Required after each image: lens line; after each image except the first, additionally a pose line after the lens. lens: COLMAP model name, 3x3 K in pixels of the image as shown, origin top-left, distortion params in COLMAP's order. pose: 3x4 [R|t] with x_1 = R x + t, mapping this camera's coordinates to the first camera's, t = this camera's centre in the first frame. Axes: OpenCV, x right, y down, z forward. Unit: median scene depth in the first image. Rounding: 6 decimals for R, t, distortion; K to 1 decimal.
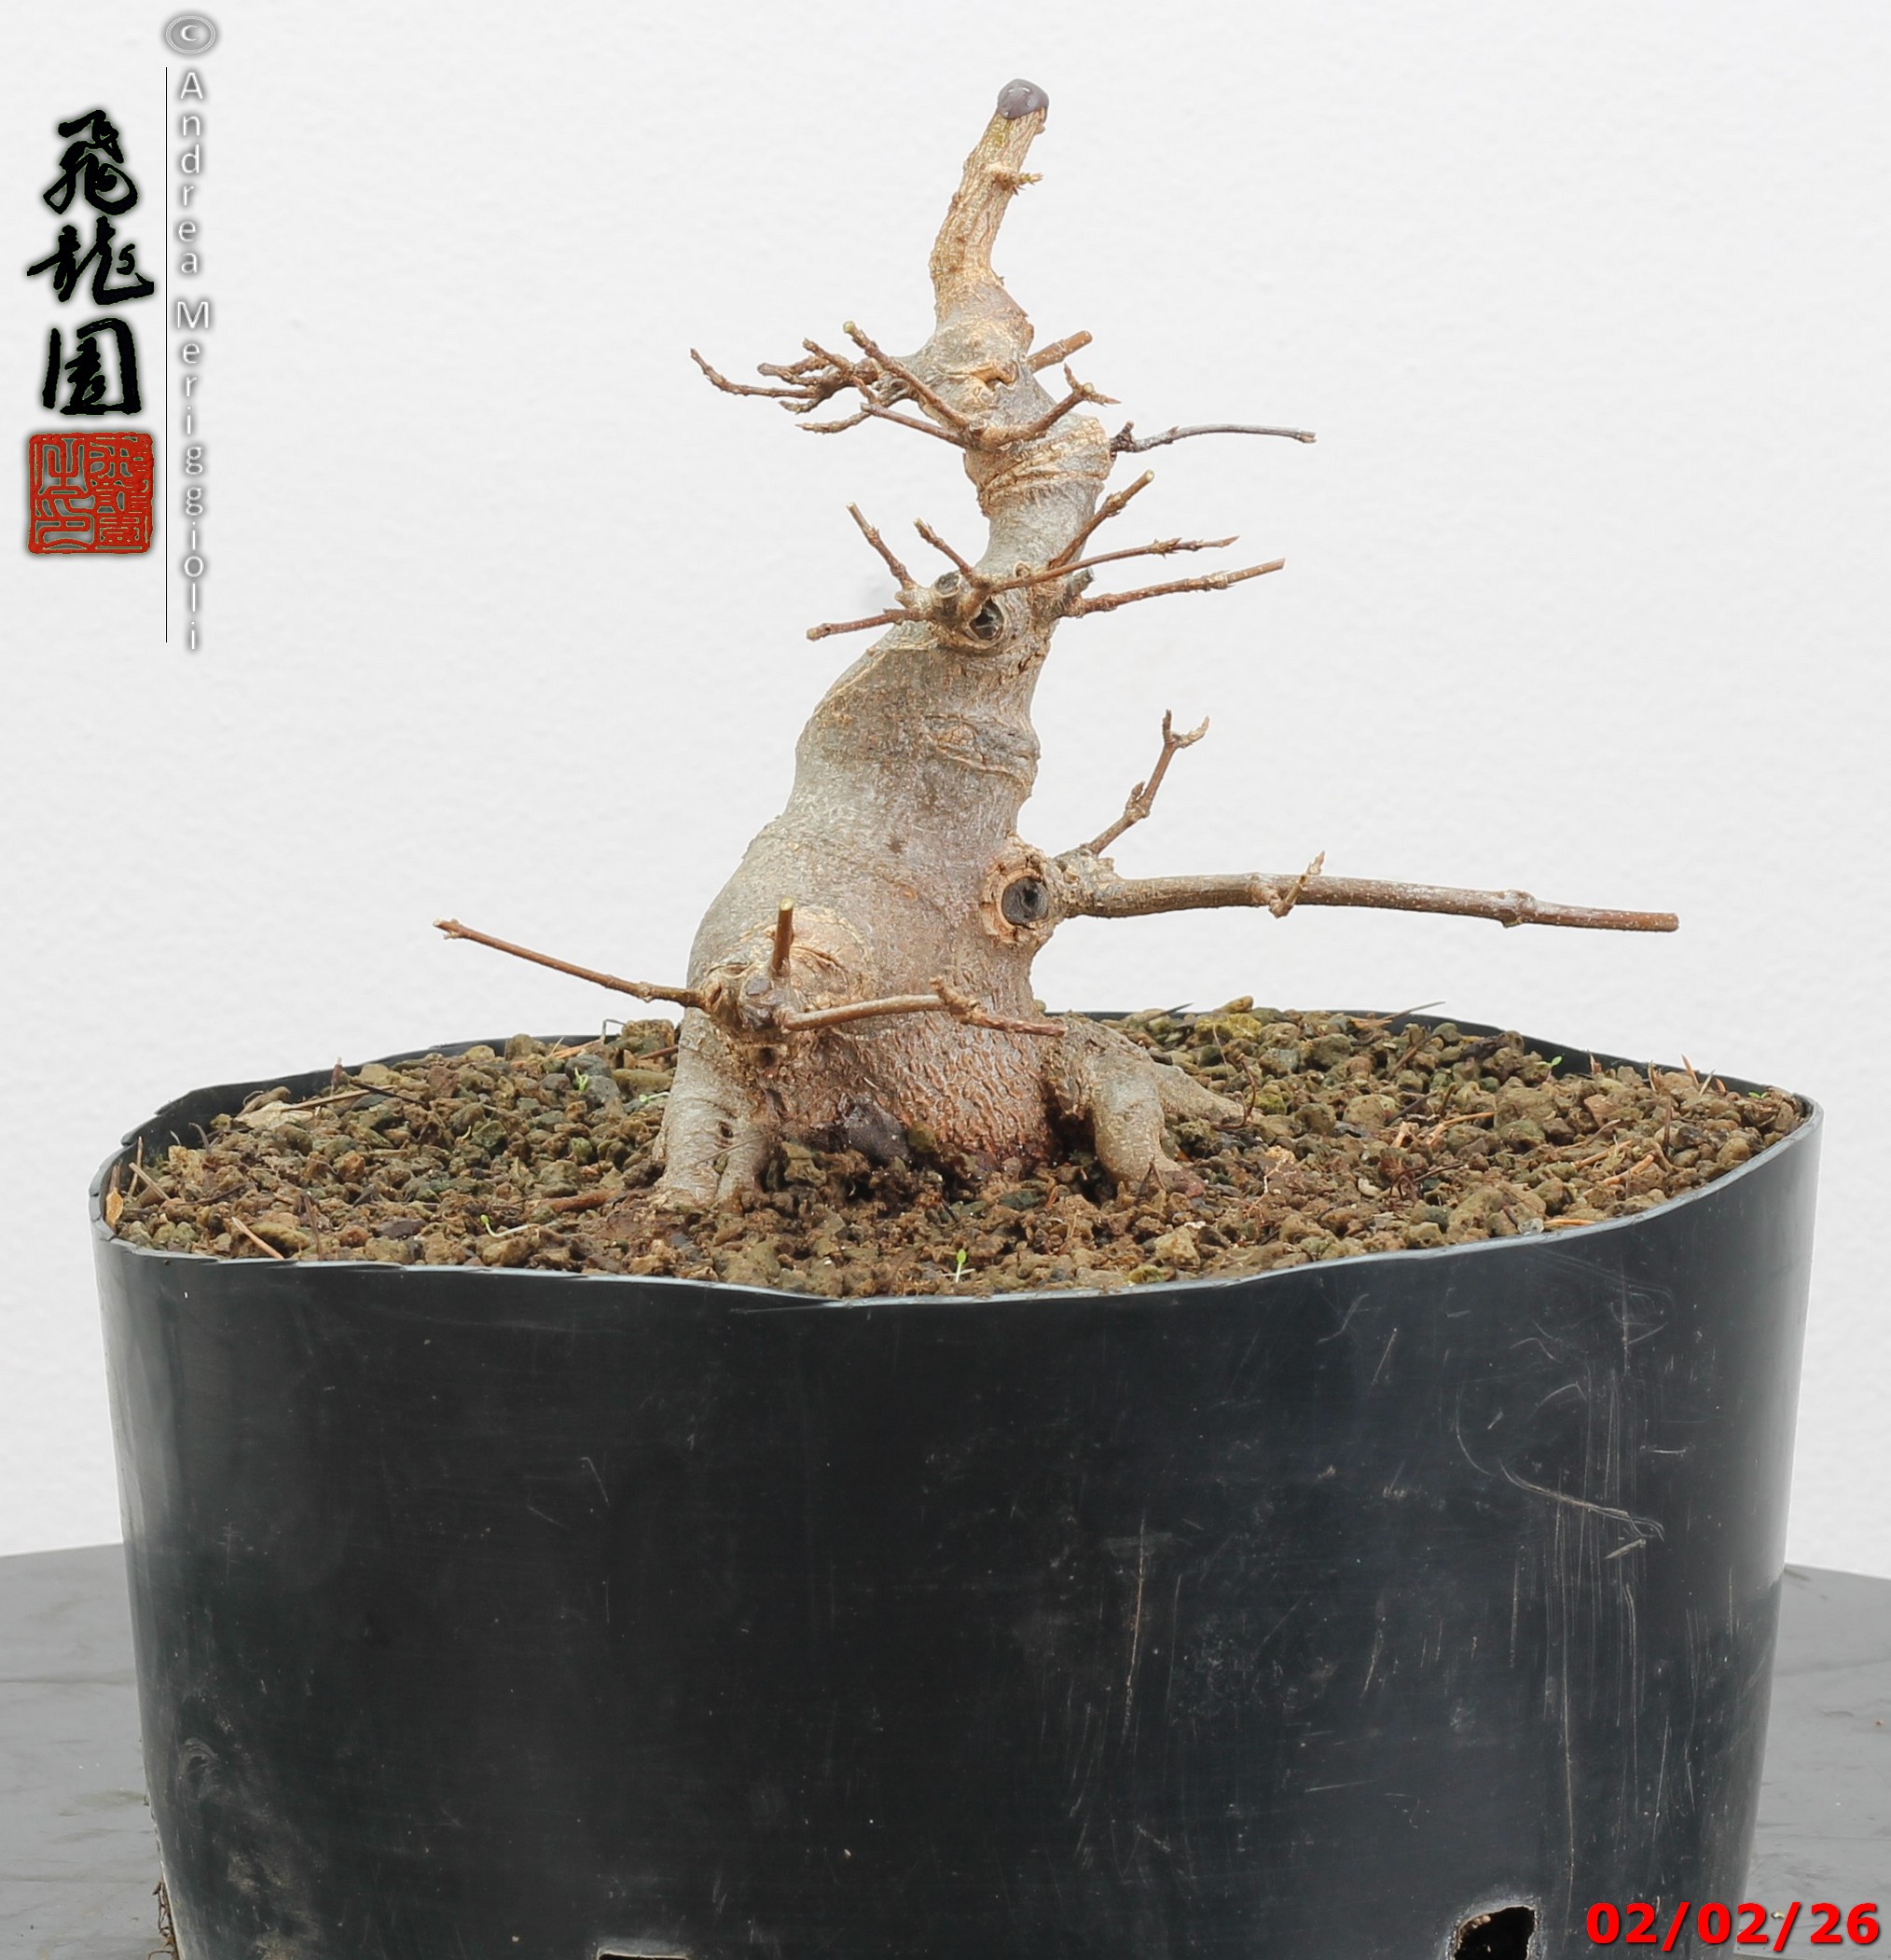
lens RADIAL K [[8810.2, 0, 945.5], [0, 8810.2, 980.0], [0, 0, 1]] dist [-0.055813, -1.459502]
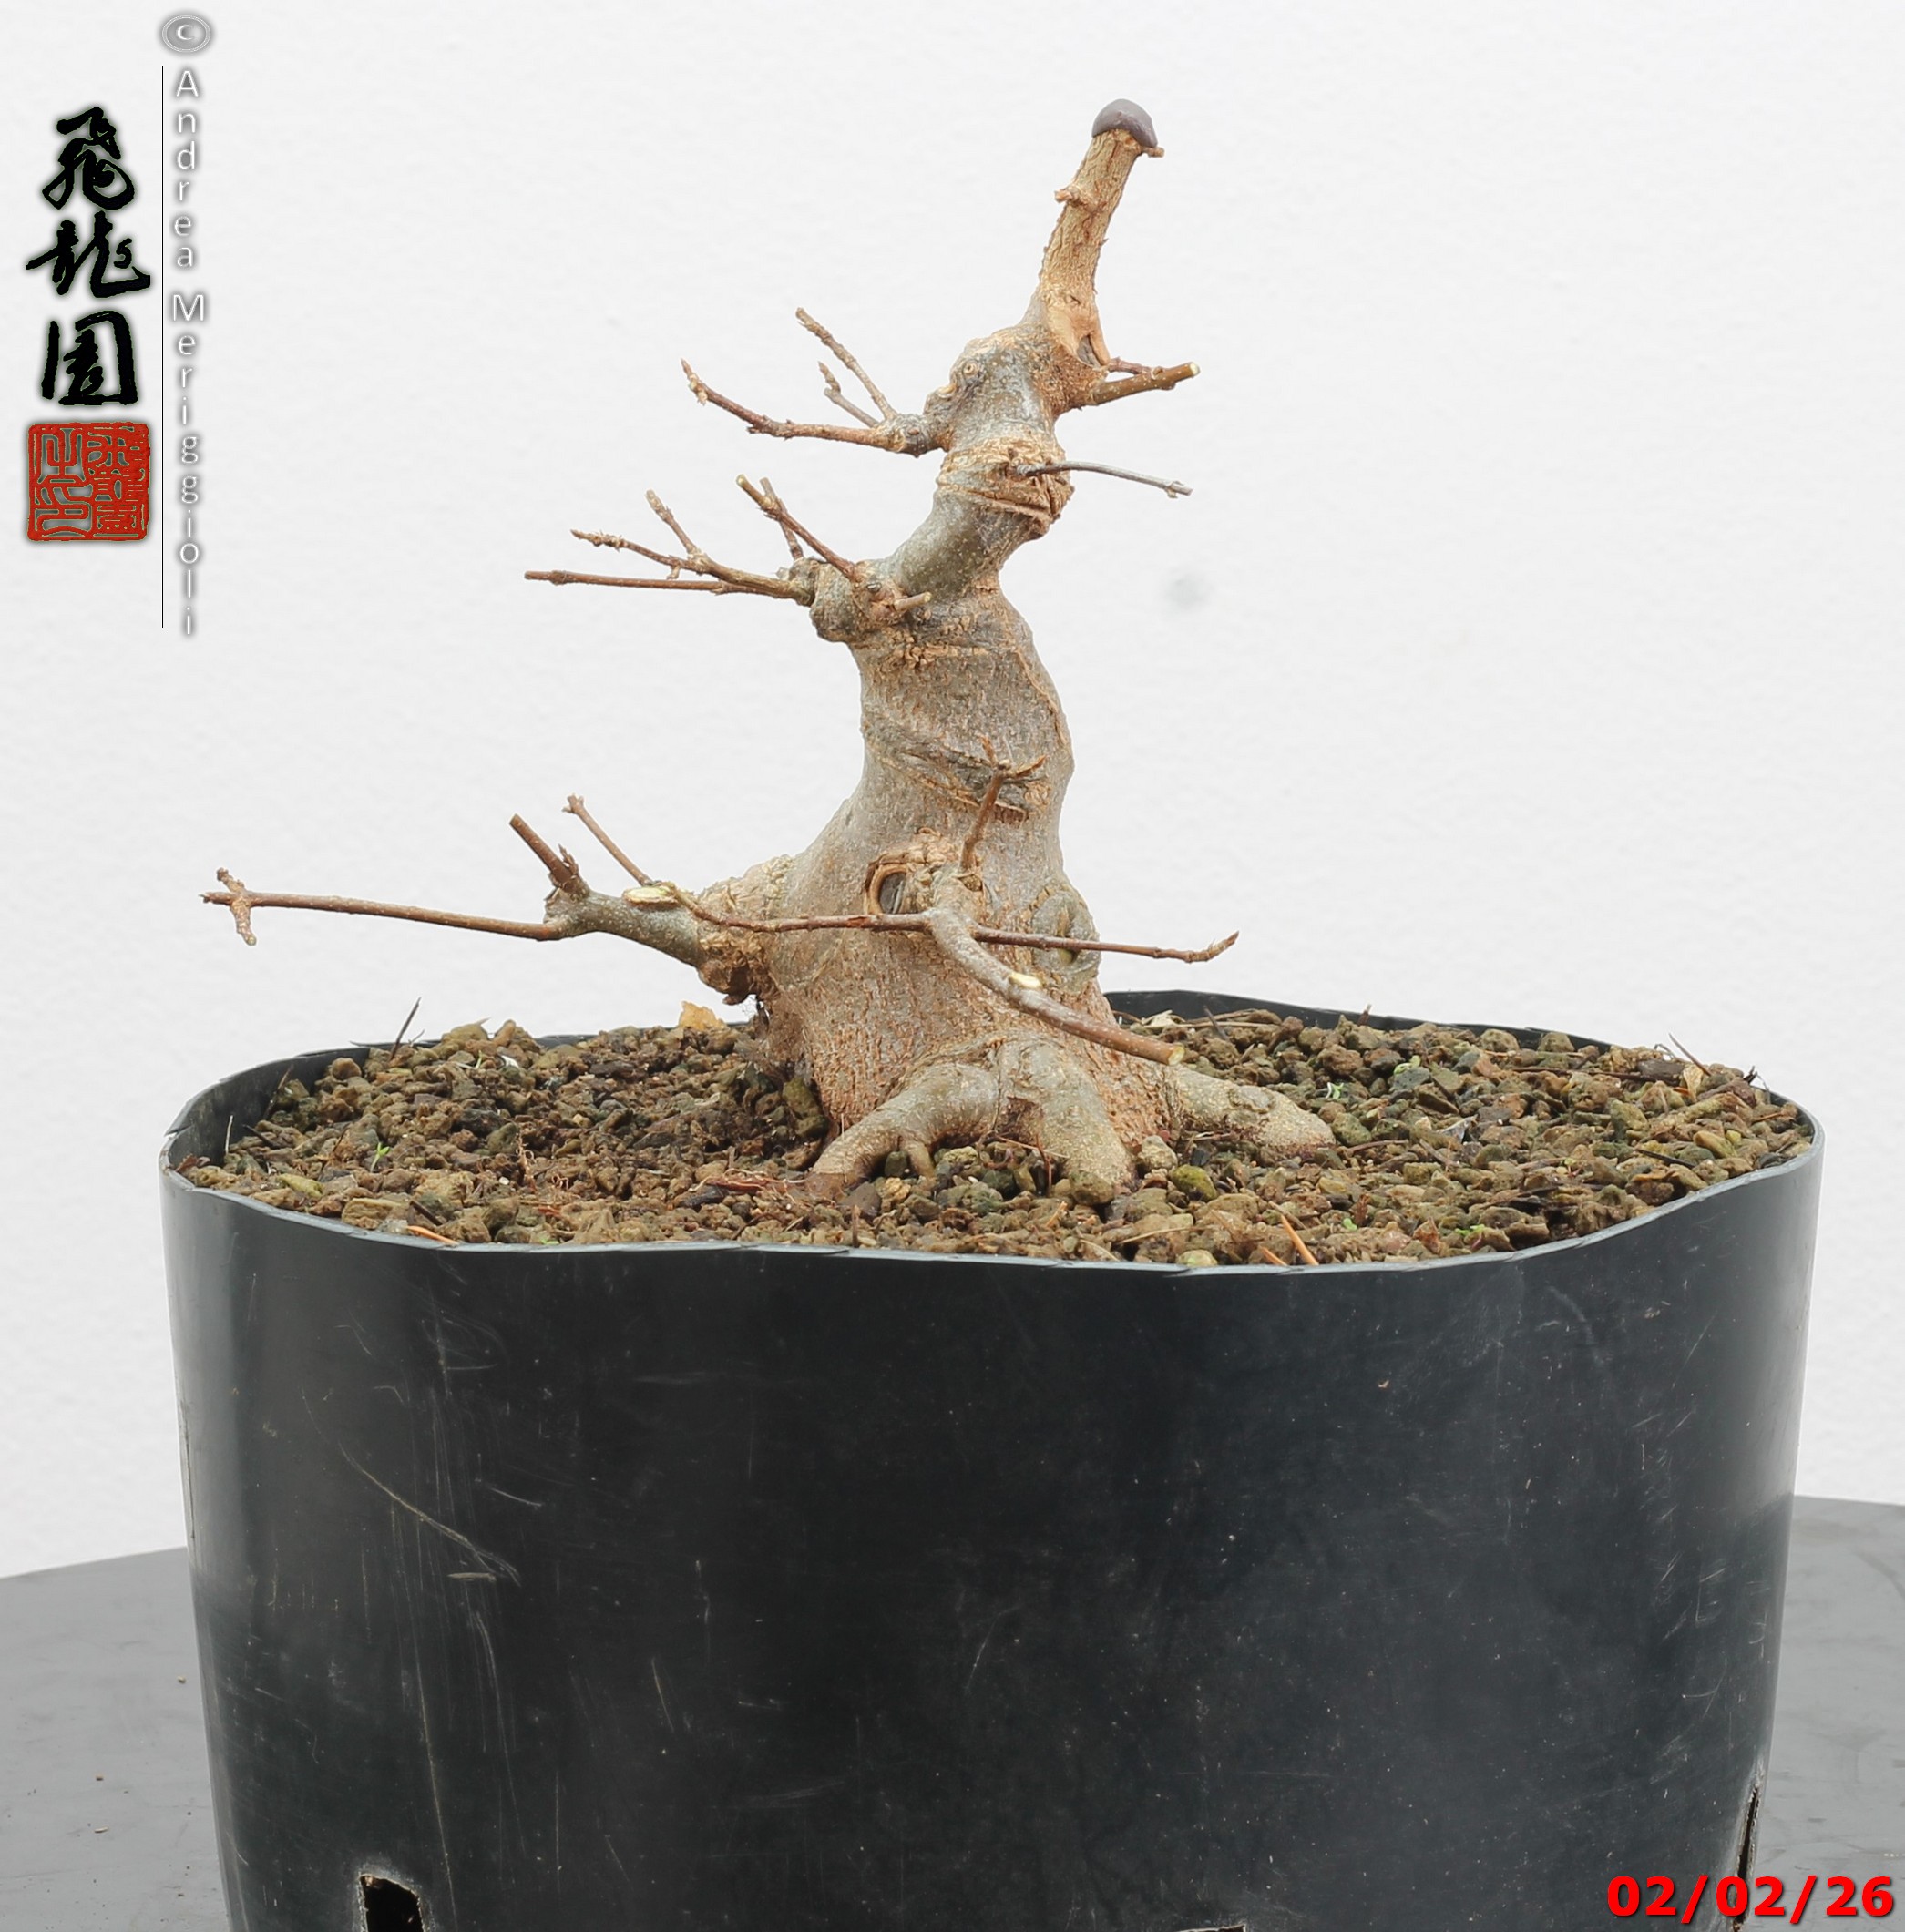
lens RADIAL K [[8315.4, 0, 952.5], [0, 8315.4, 966.0], [0, 0, 1]] dist [-0.047297, -0.121655]
pose [[0.087249, 0.166285, -0.982210, 1.000773], [-0.141481, 0.978044, 0.153012, -0.156044], [0.986089, 0.125614, 0.108859, 0.942137]]
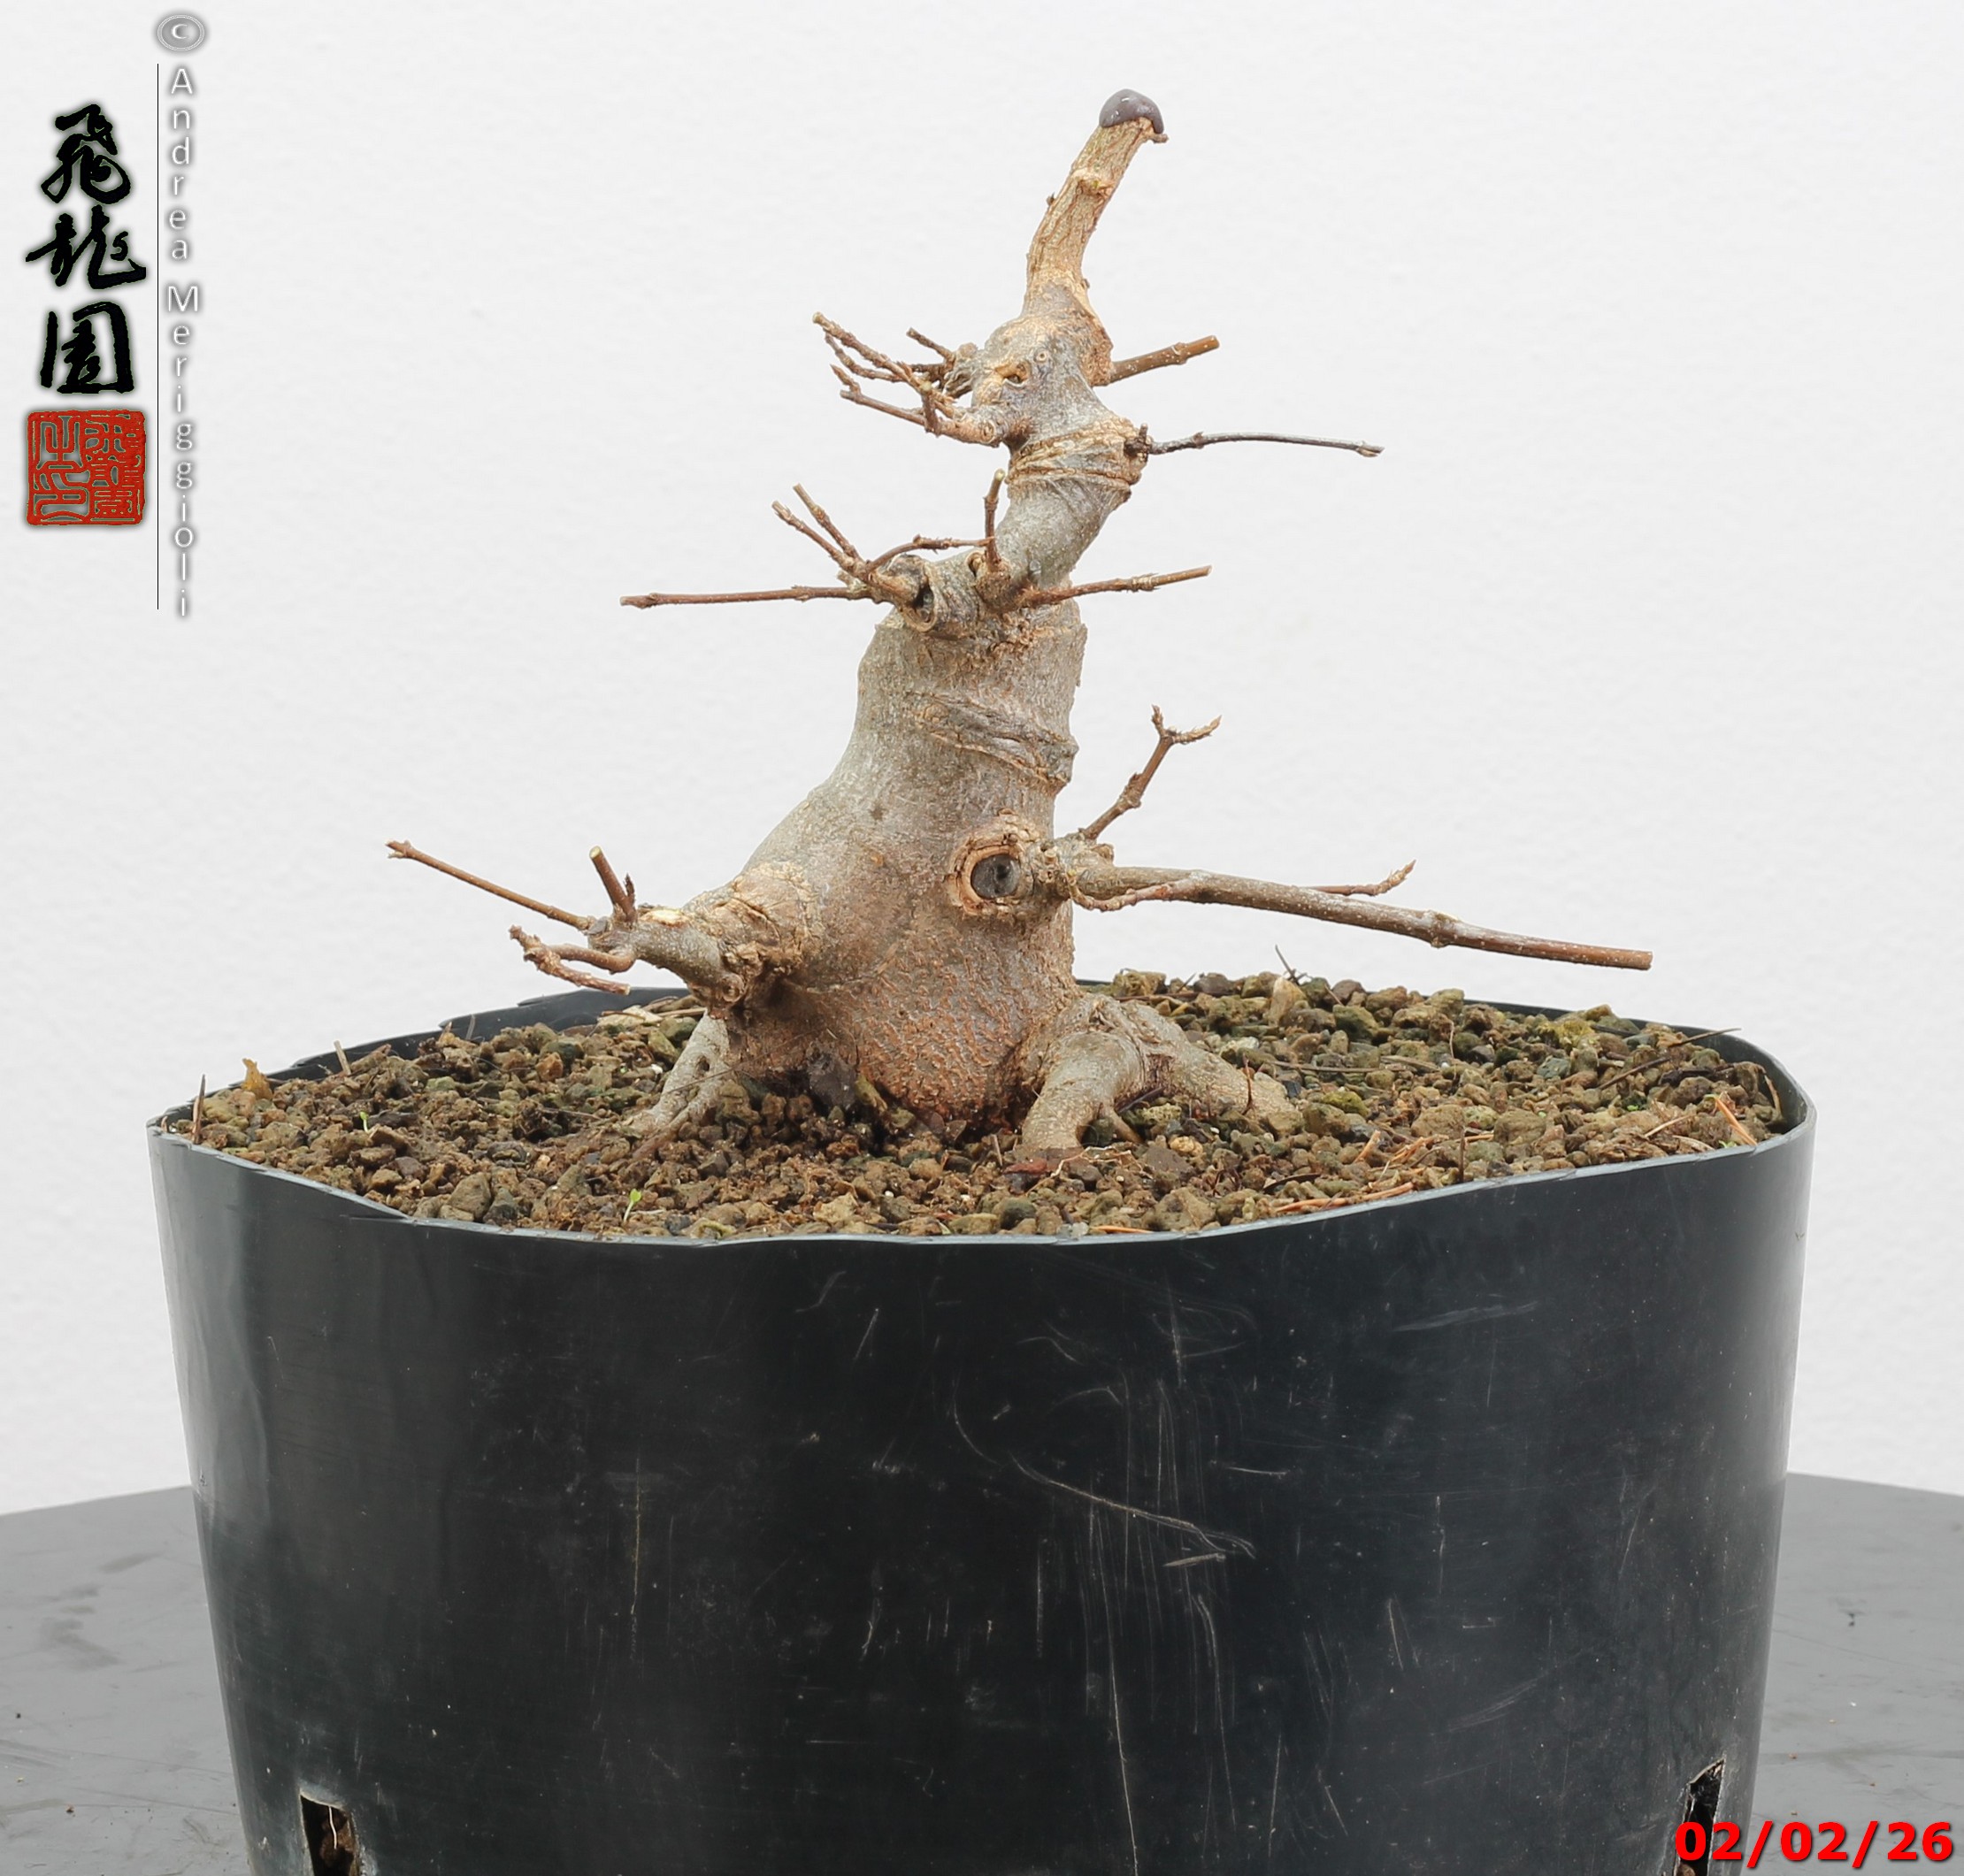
lens RADIAL K [[8297.8, 0, 982.0], [0, 8297.8, 938.0], [0, 0, 1]] dist [-0.105298, 1.162166]
pose [[0.806293, 0.093736, -0.584043, 0.607159], [-0.089037, 0.995347, 0.036830, -0.039415], [0.584778, 0.022306, 0.810887, 0.211761]]
